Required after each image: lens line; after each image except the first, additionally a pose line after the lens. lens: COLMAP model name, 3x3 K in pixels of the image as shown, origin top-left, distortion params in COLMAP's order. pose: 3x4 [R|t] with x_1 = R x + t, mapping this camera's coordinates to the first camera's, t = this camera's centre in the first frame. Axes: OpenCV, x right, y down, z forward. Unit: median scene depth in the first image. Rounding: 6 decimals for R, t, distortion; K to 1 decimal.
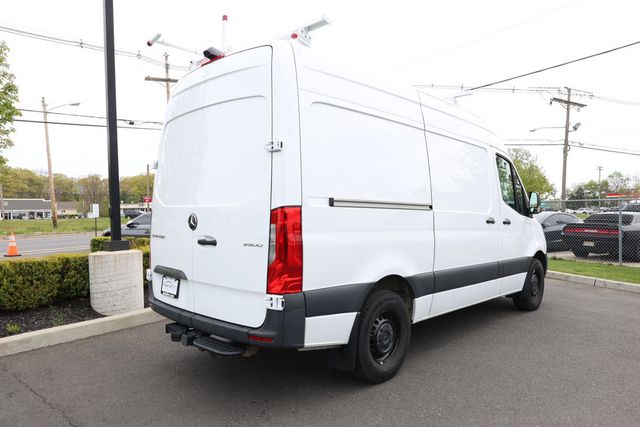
lens RADIAL K [[441.4, 0, 321.6], [0, 441.4, 216.1], [0, 0, 1]] dist [-0.010028, -0.005697]
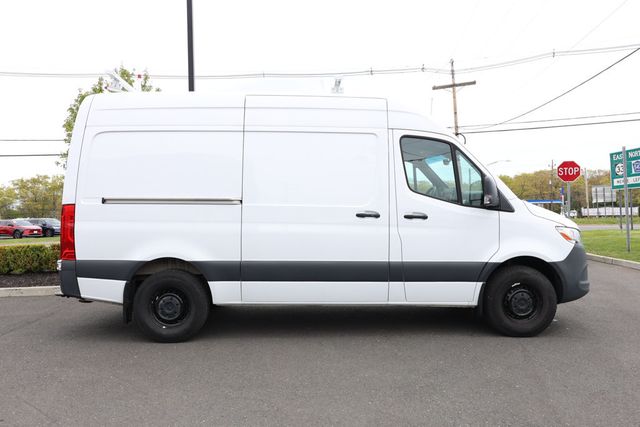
lens RADIAL K [[441.4, 0, 320.3], [0, 441.4, 216.8], [0, 0, 1]] dist [-0.010028, -0.005697]
pose [[0.708237, -0.008654, -0.705921, 1.411159], [0.005784, 0.999962, -0.006455, 0.031018], [0.705951, 0.000489, 0.708261, 0.447917]]
